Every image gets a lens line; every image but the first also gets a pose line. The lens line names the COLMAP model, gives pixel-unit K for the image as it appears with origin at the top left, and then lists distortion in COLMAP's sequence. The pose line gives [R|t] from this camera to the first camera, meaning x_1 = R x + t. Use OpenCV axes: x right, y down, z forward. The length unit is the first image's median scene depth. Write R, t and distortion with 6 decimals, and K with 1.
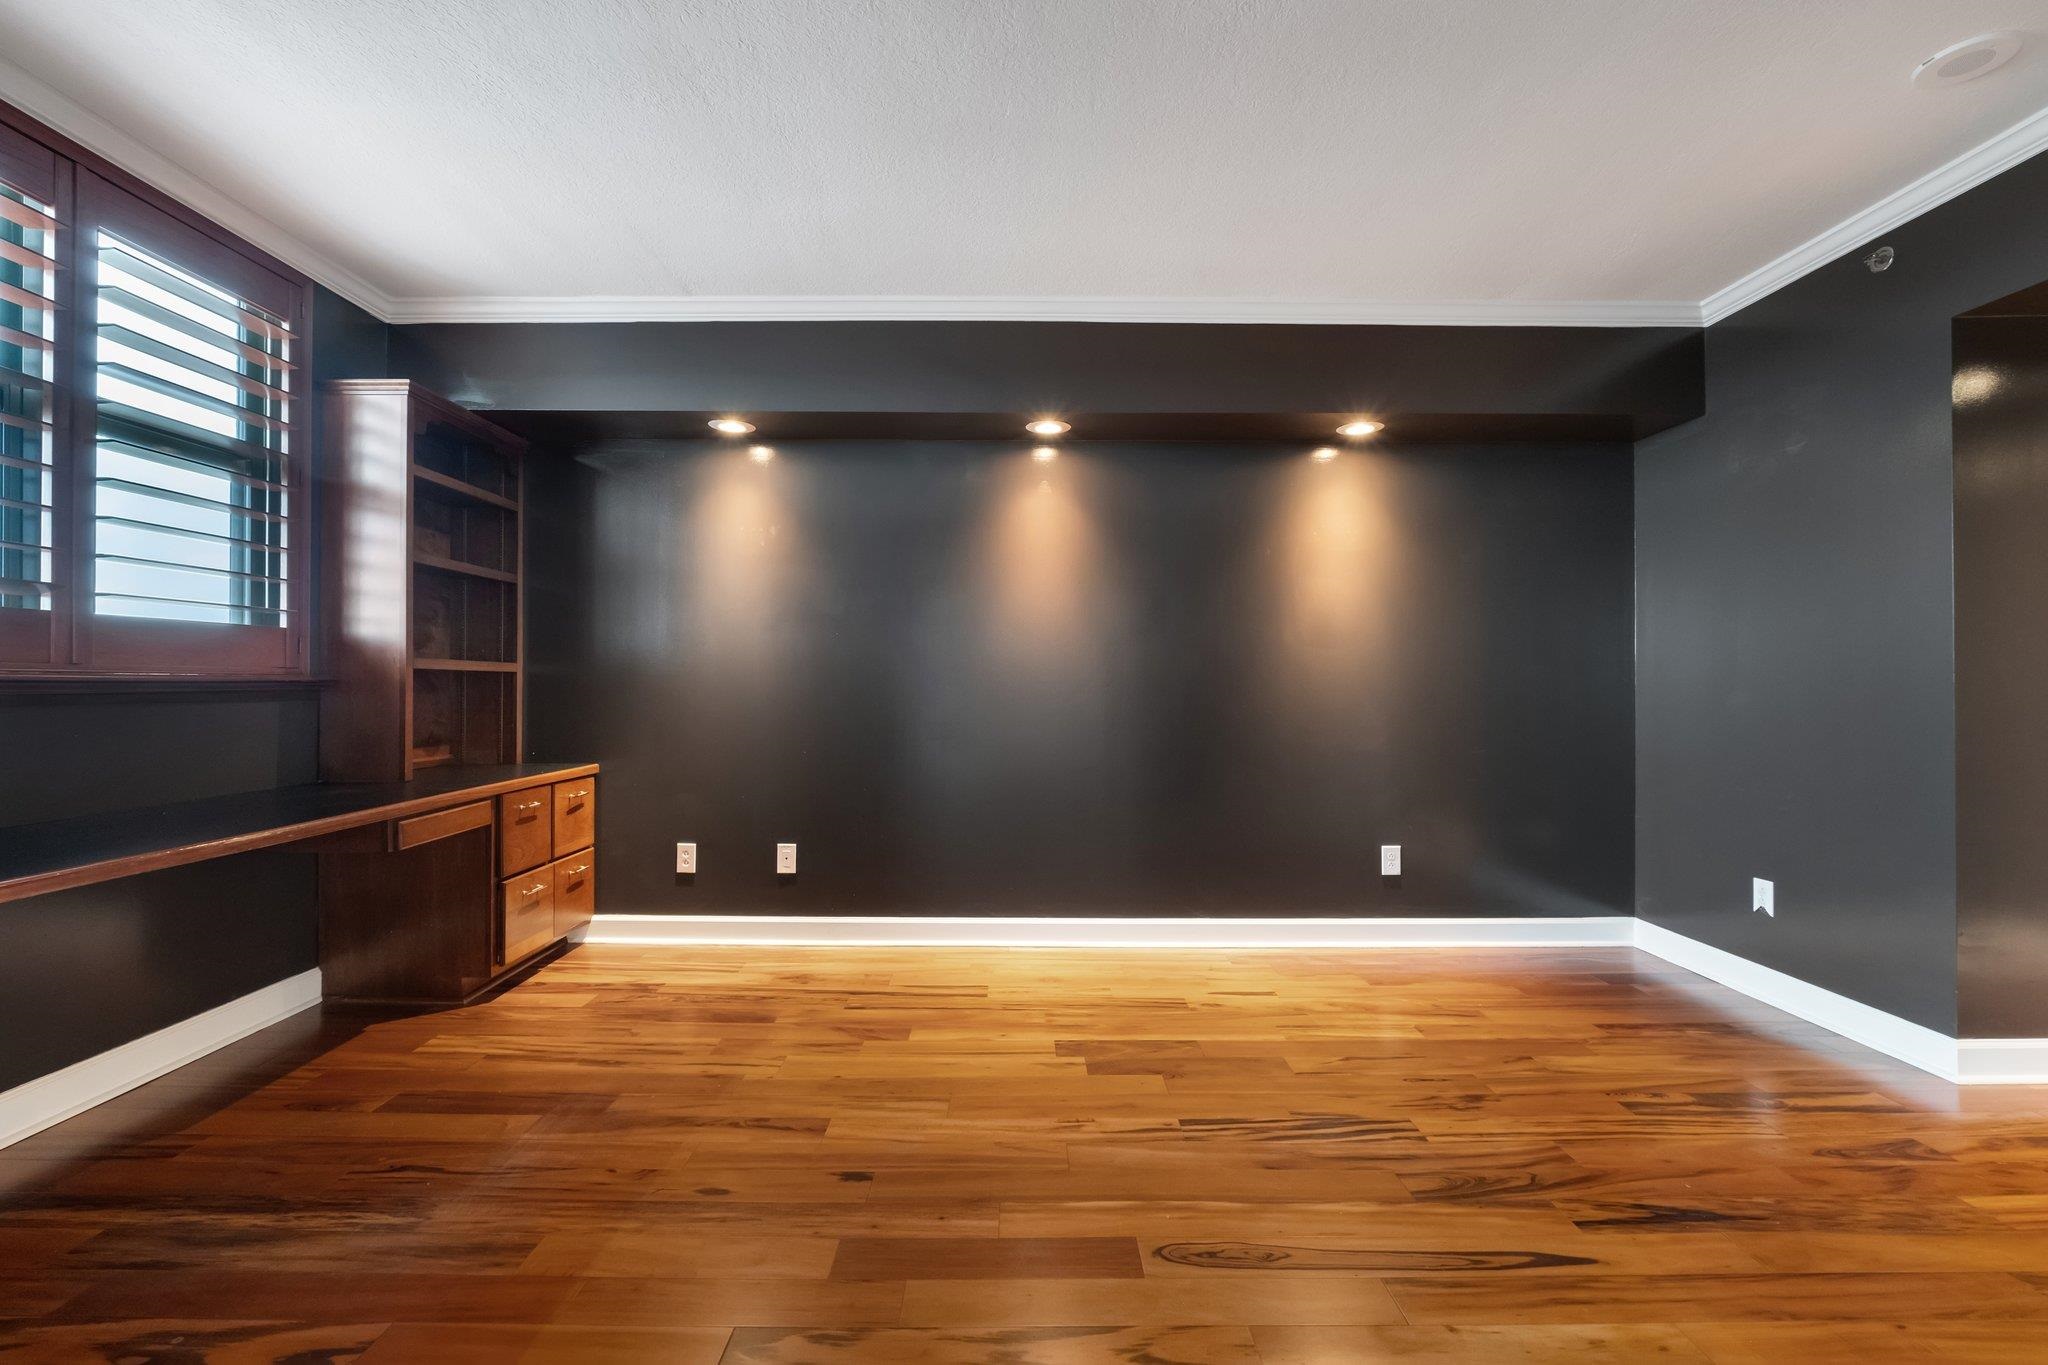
lens RADIAL K [[894.5, 0, 1012.3], [0, 894.5, 685.5], [0, 0, 1]] dist [-0.004669, -0.000385]
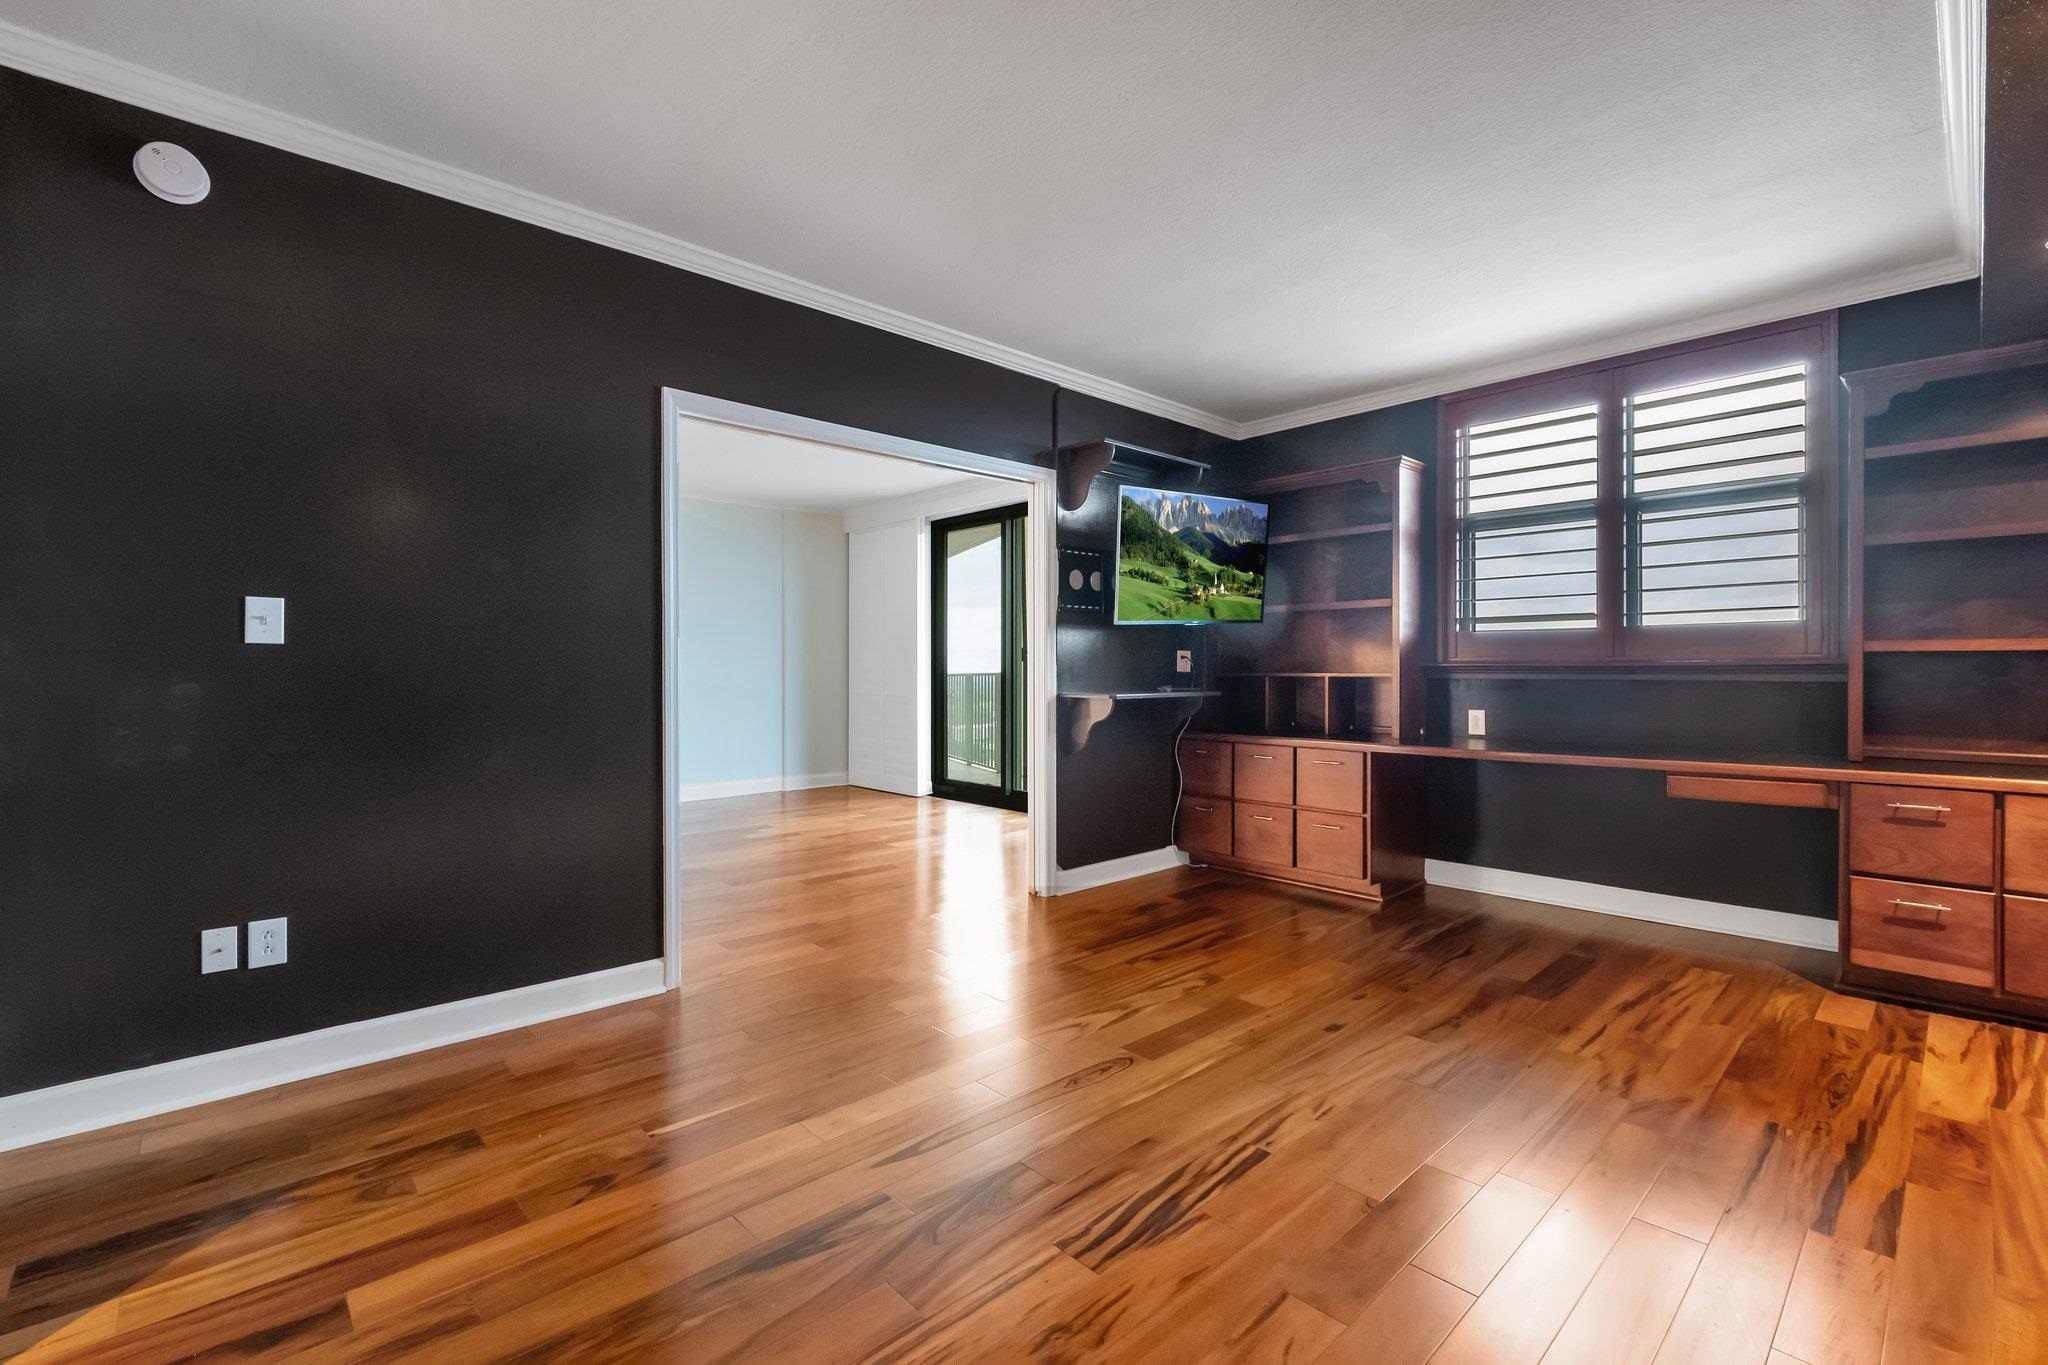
lens RADIAL K [[885.9, 0, 1020.4], [0, 885.9, 672.9], [0, 0, 1]] dist [-0.002980, -0.000035]
pose [[-0.733308, 0.001482, -0.679895, 0.715562], [-0.001304, 0.999993, 0.003587, 0.003198], [0.679895, 0.003517, -0.733301, 1.090091]]
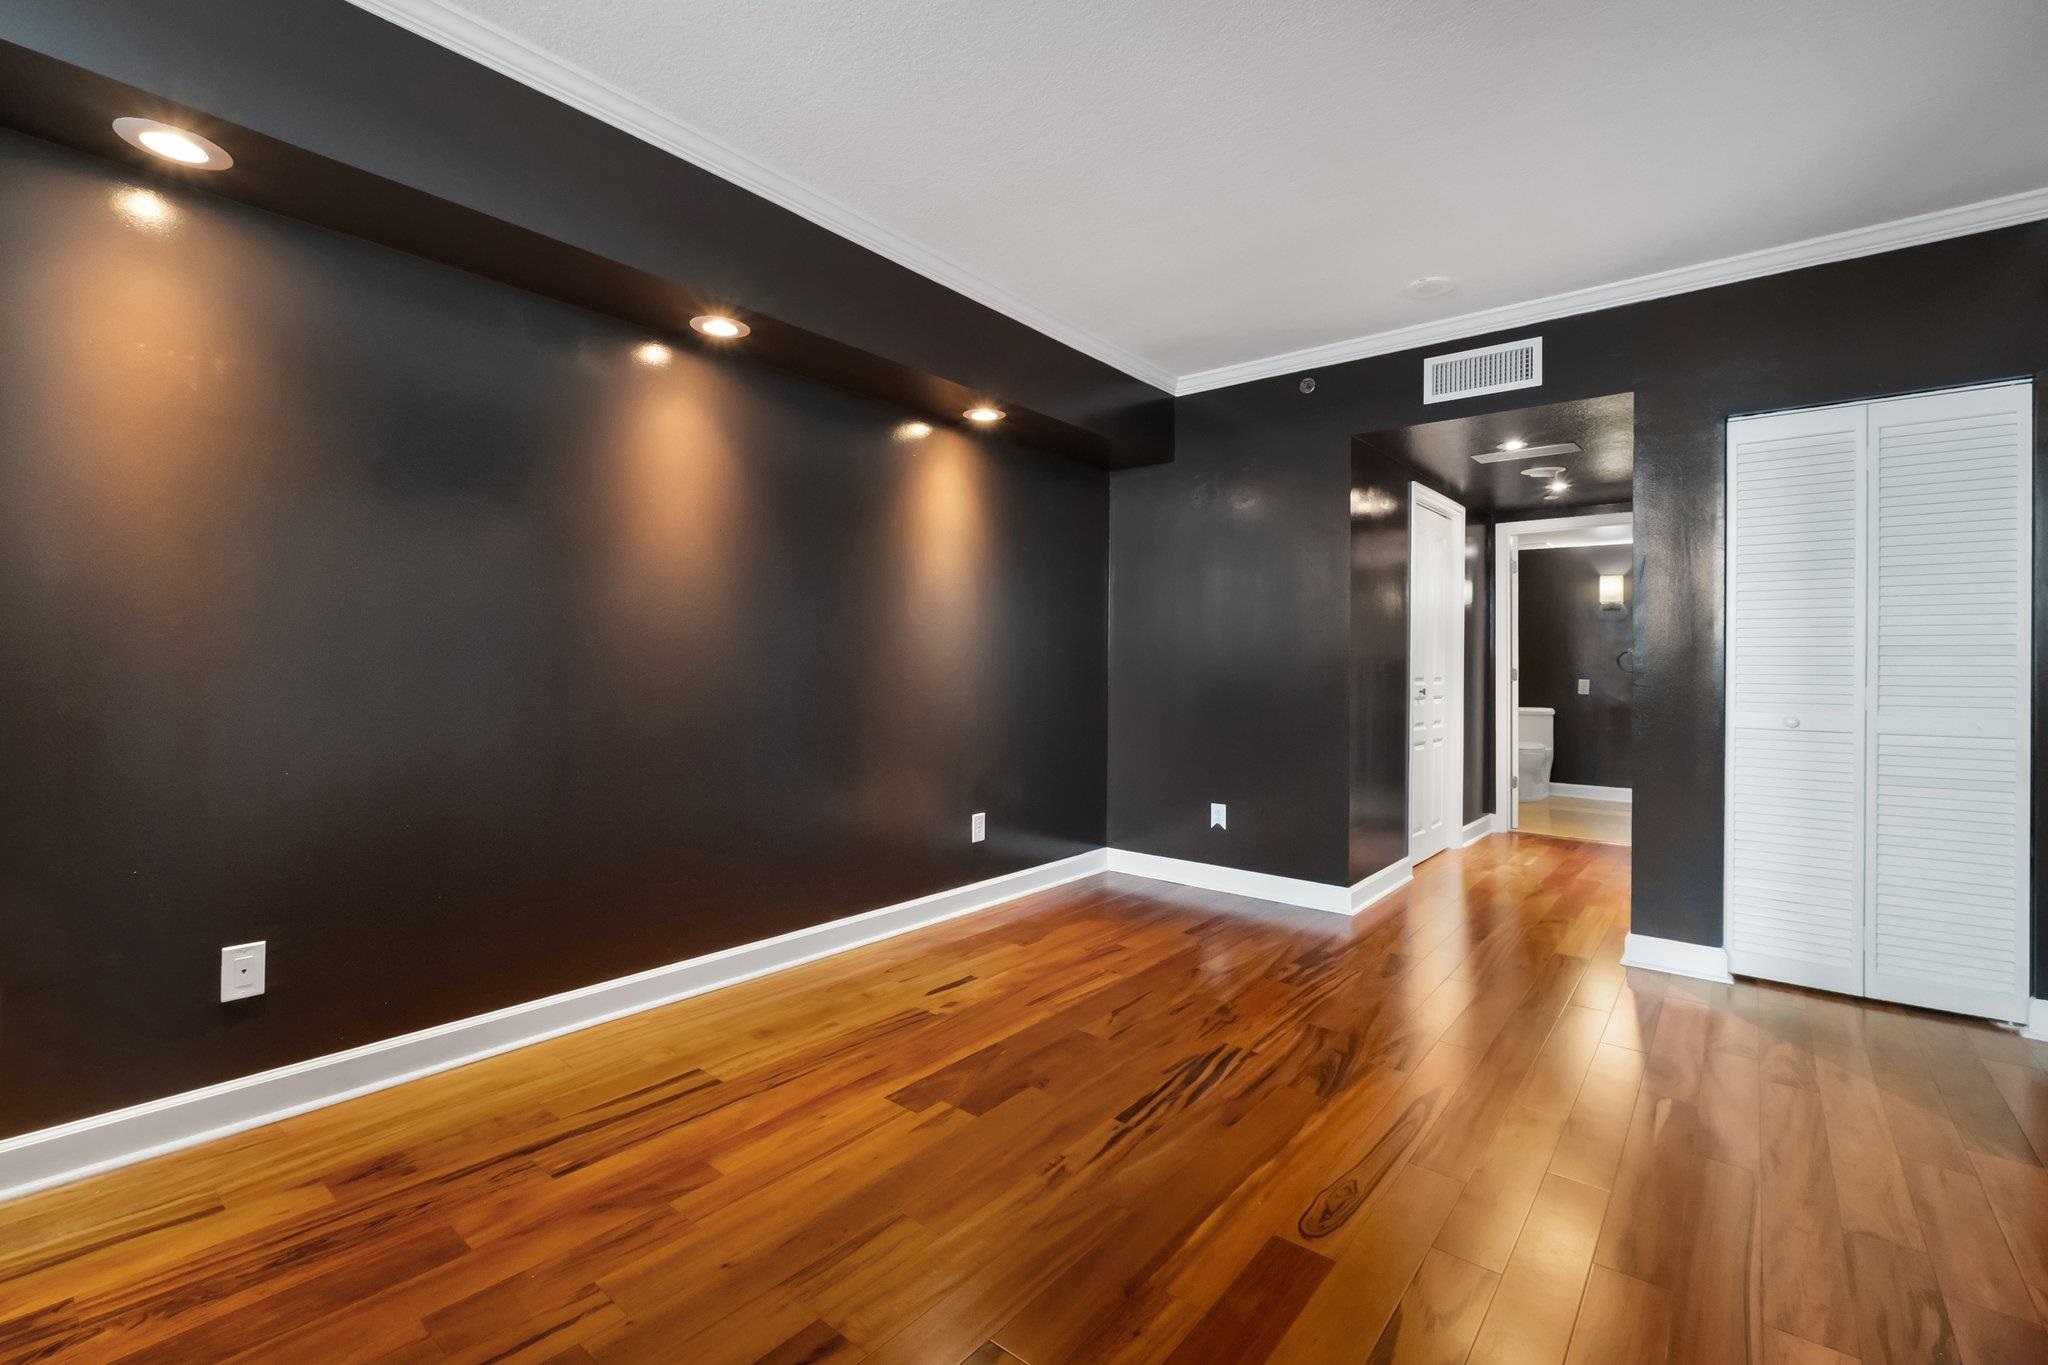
lens RADIAL K [[913.1, 0, 1013.1], [0, 913.1, 659.6], [0, 0, 1]] dist [-0.004237, 0.000113]
pose [[0.632970, 0.008823, 0.774126, -0.472610], [-0.009405, 0.999949, -0.003708, 0.000161], [-0.774119, -0.004934, 0.633021, 0.346870]]
